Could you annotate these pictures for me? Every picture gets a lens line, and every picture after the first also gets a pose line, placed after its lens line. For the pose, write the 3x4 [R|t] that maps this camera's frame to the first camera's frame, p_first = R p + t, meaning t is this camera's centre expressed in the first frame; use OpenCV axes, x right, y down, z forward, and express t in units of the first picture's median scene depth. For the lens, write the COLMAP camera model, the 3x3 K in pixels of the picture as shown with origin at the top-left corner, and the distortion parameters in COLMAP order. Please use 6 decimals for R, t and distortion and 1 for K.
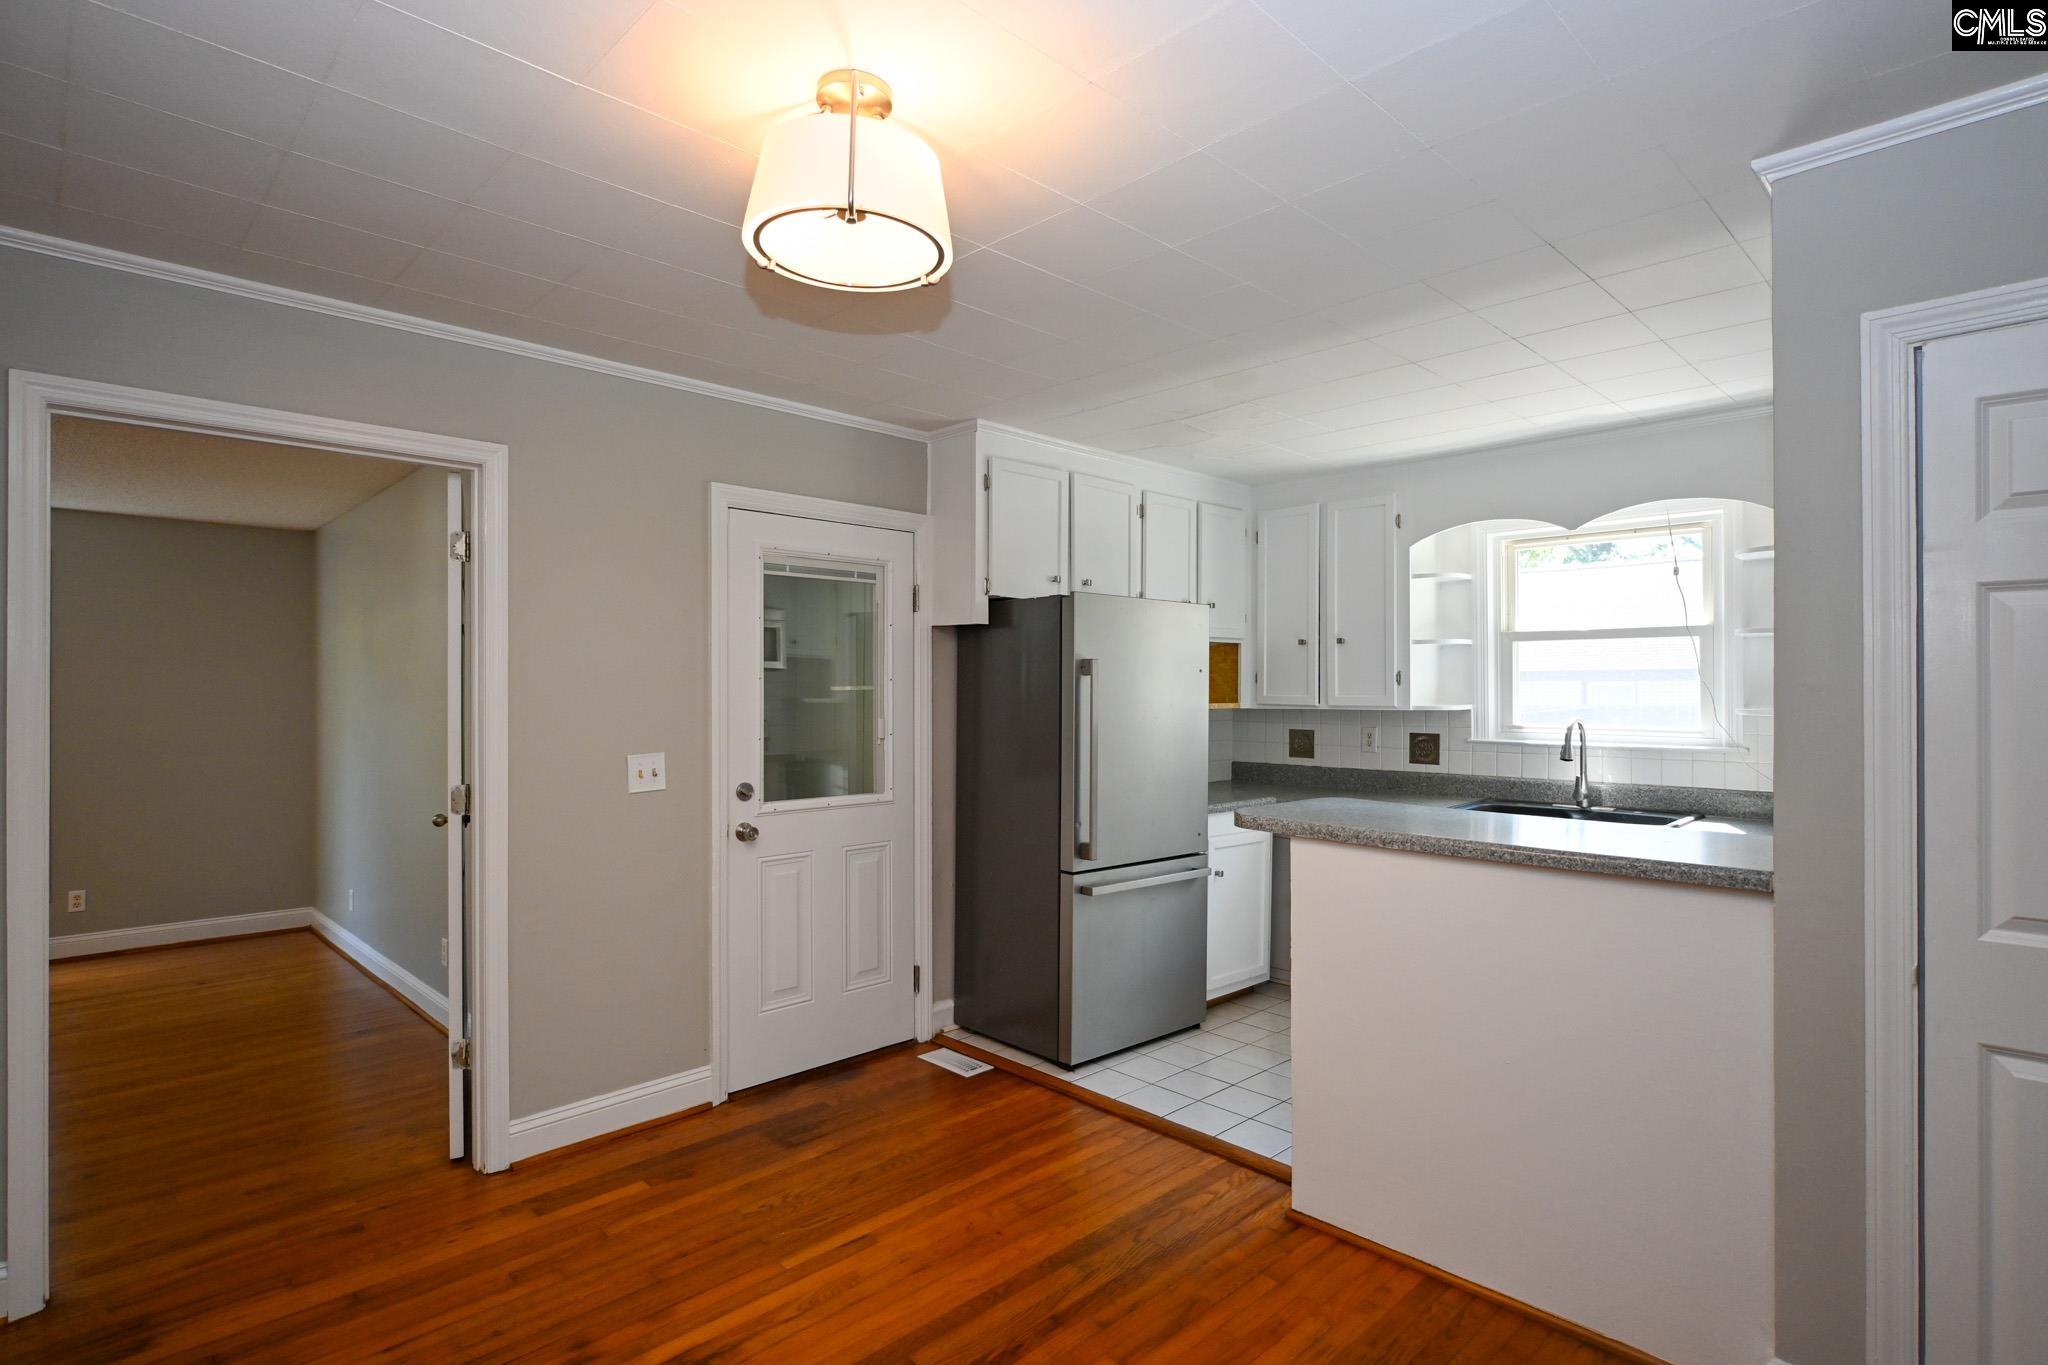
lens RADIAL K [[1010.5, 0, 1018.4], [0, 1010.5, 685.3], [0, 0, 1]] dist [0.002441, 0.000298]
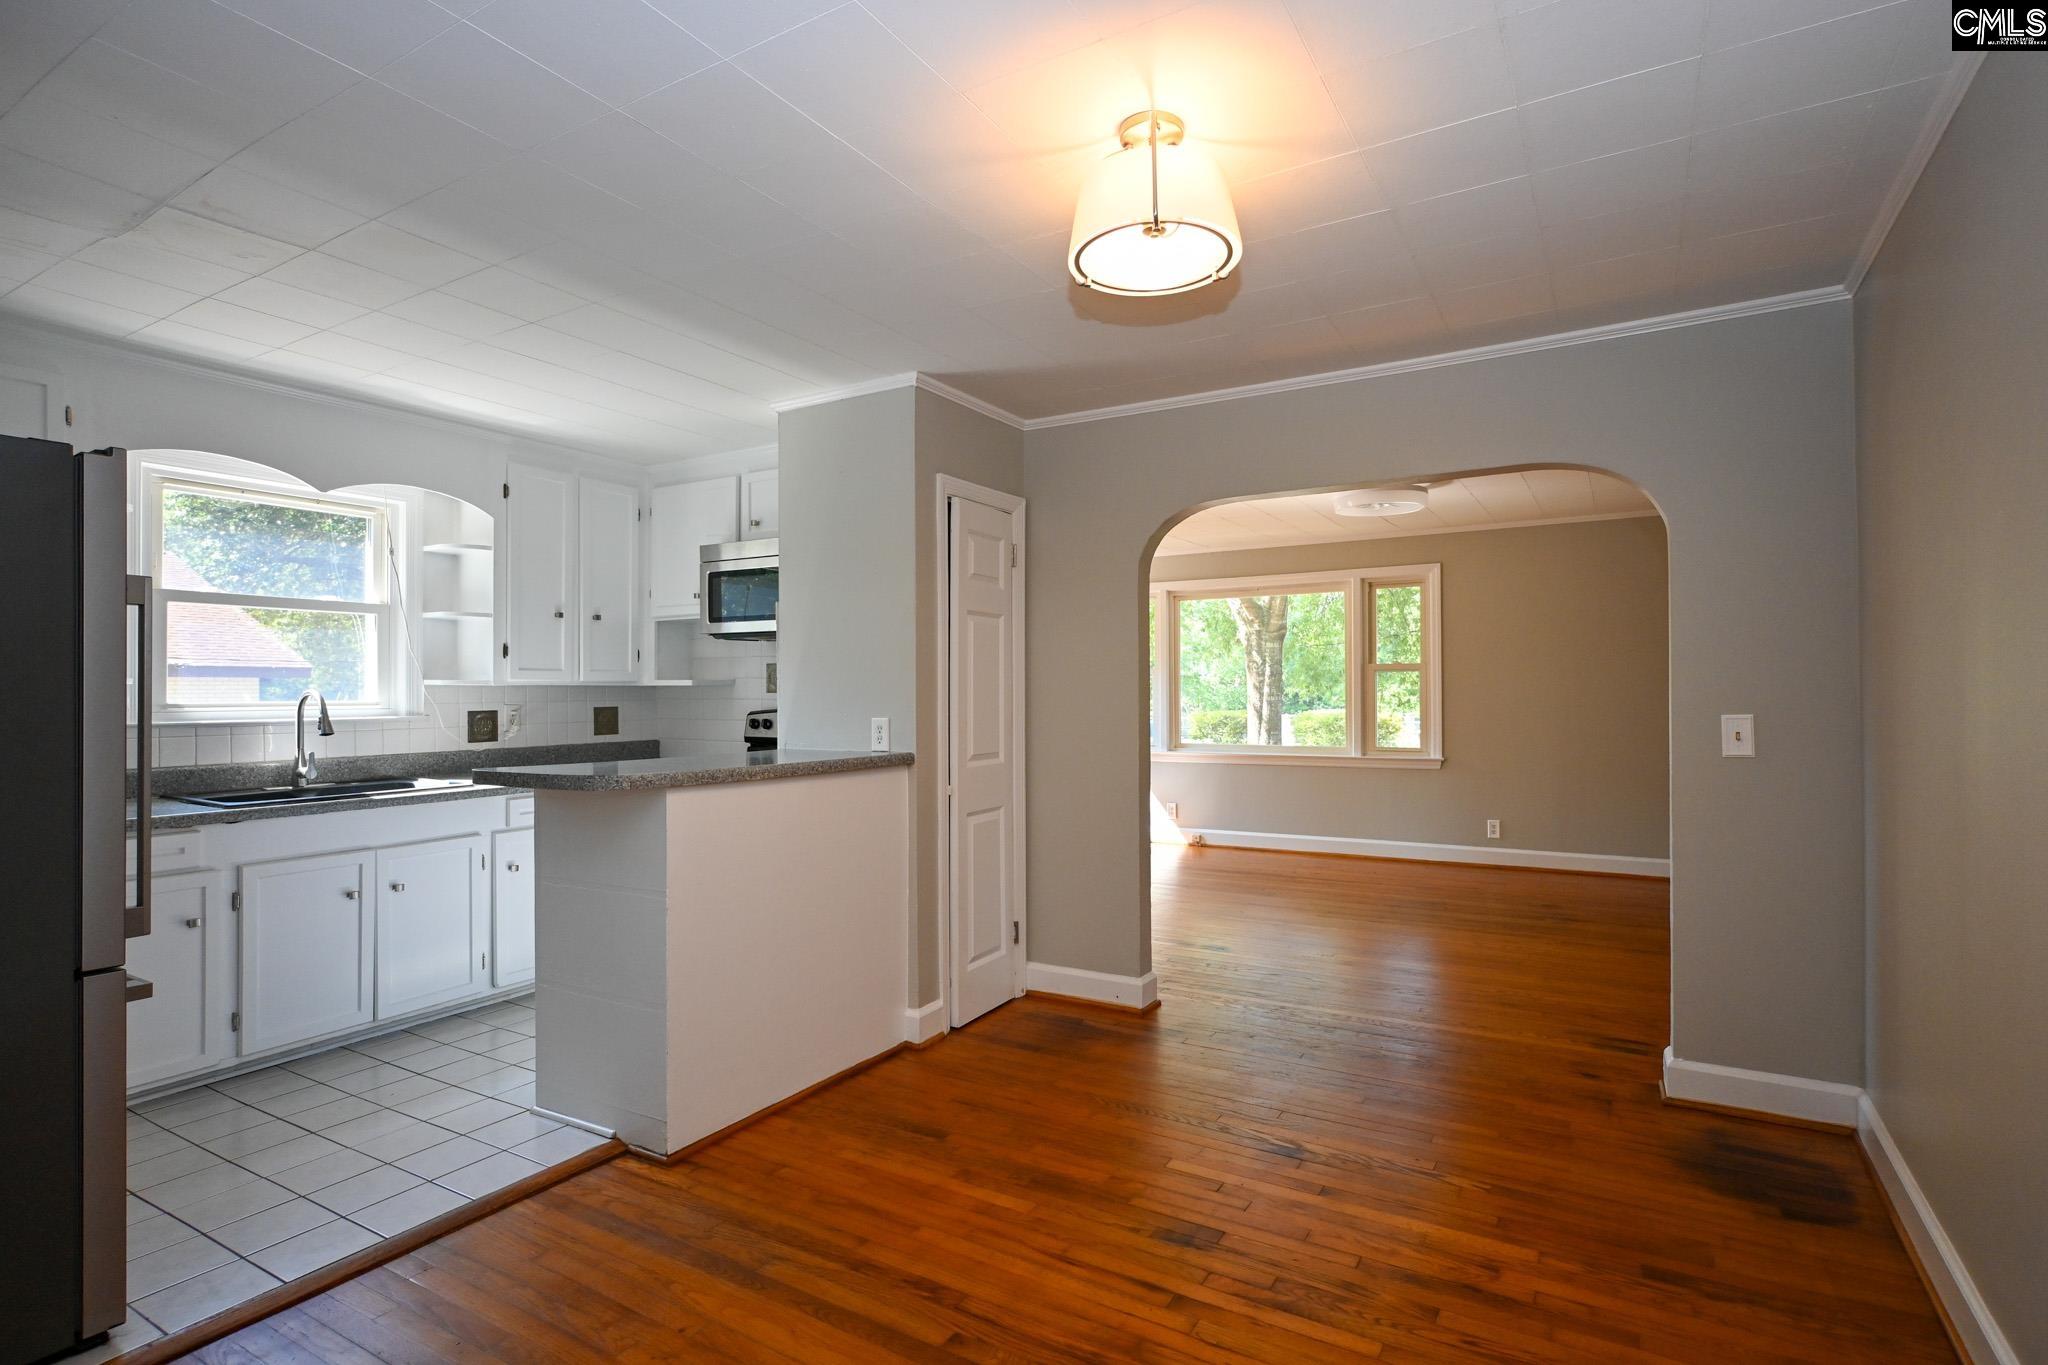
lens RADIAL K [[1010.5, 0, 986.3], [0, 1010.5, 677.6], [0, 0, 1]] dist [0.002441, 0.000298]
pose [[-0.229817, -0.001965, 0.973232, -0.788958], [-0.019558, 0.999805, -0.002599, 0.010427], [-0.973037, -0.019632, -0.229810, 0.871119]]
